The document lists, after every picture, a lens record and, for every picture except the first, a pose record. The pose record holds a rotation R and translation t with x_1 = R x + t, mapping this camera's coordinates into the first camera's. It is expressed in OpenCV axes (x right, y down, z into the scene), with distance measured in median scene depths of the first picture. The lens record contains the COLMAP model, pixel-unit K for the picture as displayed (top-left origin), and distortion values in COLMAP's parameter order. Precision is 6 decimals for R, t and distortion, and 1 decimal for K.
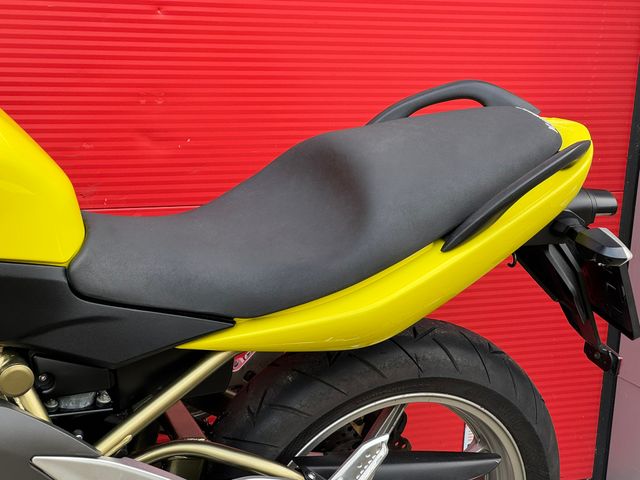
lens RADIAL K [[1517.0, 0, 318.1], [0, 1517.0, 223.7], [0, 0, 1]] dist [-0.213520, 6.509671]
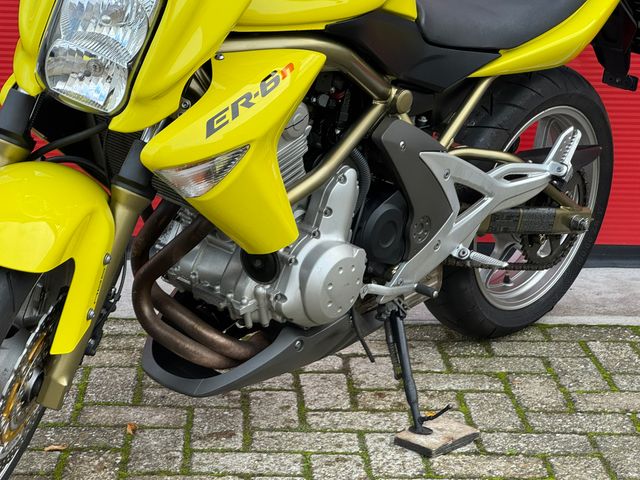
lens RADIAL K [[1517.0, 0, 318.1], [0, 1517.0, 223.7], [0, 0, 1]] dist [-0.213520, 6.509671]
pose [[0.911328, -0.161838, 0.378536, -0.780974], [0.151614, 0.986802, 0.056882, 0.114363], [-0.382745, 0.005553, 0.923837, -0.286886]]
